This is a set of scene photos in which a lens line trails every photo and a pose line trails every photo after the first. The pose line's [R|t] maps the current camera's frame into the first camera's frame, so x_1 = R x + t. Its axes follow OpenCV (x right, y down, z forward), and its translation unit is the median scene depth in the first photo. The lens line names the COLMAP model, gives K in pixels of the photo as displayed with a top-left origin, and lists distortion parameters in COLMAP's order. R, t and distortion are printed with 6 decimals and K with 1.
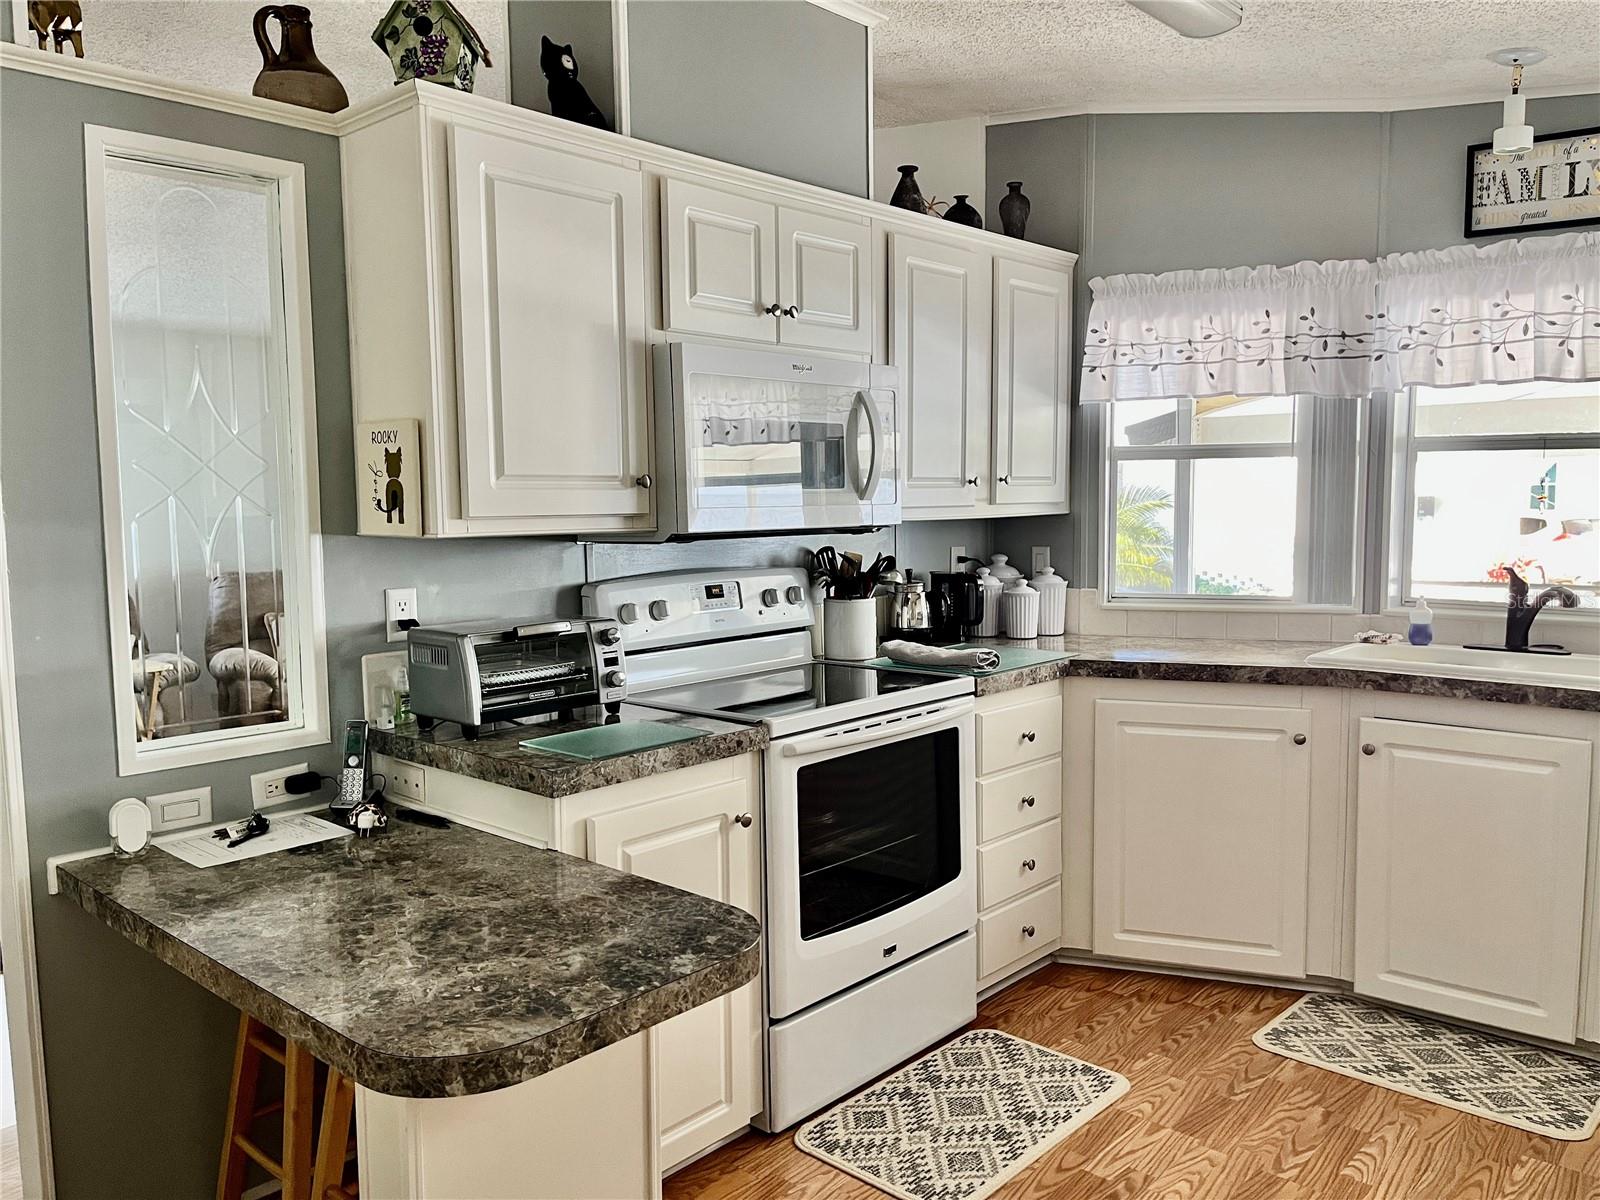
lens RADIAL K [[1187.4, 0, 800.0], [0, 1187.4, 600.0], [0, 0, 1]] dist [0.074517, -0.094069]
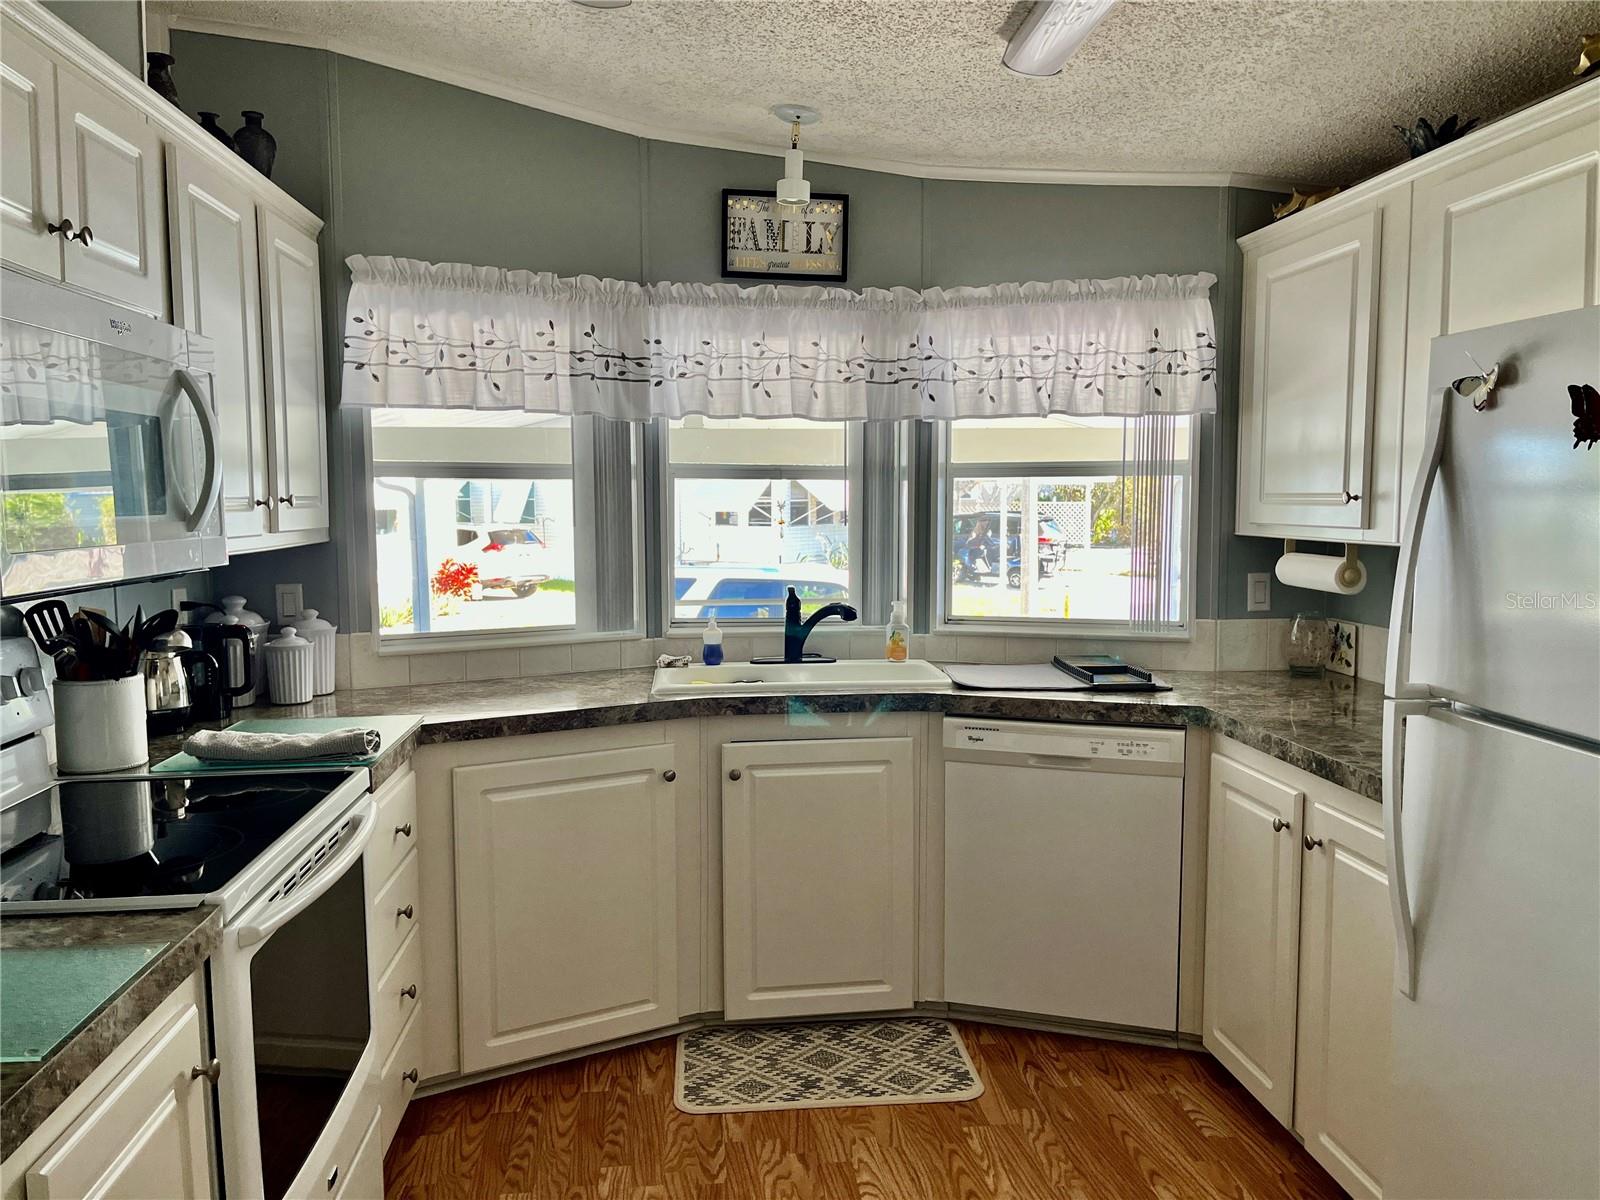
lens RADIAL K [[1207.0, 0, 797.4], [0, 1207.0, 602.4], [0, 0, 1]] dist [0.068484, -0.091266]
pose [[0.662284, -0.056424, 0.747125, -0.220626], [0.063376, 0.997805, 0.019176, -0.033024], [-0.746568, 0.034650, 0.664407, 0.263814]]
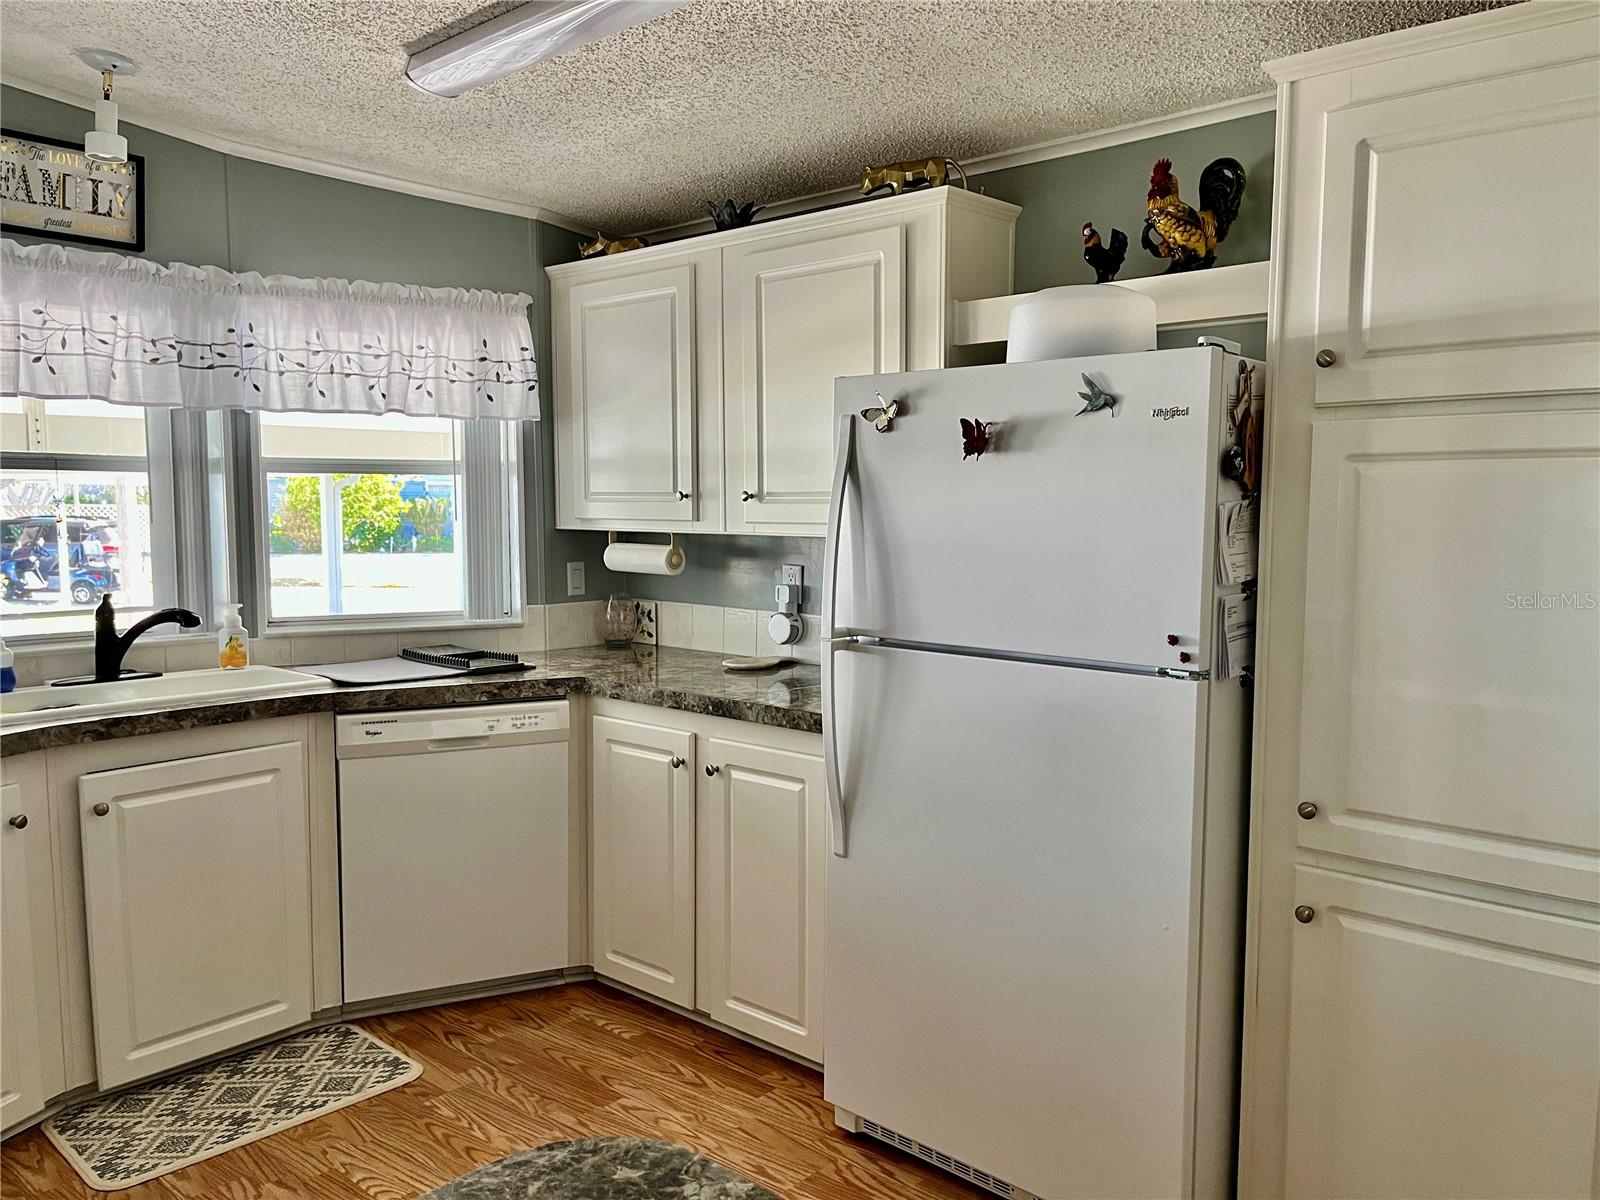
lens RADIAL K [[1224.0, 0, 797.5], [0, 1224.0, 606.0], [0, 0, 1]] dist [0.077946, -0.121067]
pose [[-0.009563, -0.075012, 0.997137, -0.386924], [0.089645, 0.993103, 0.075568, -0.041785], [-0.995928, 0.090111, -0.002773, 0.450236]]
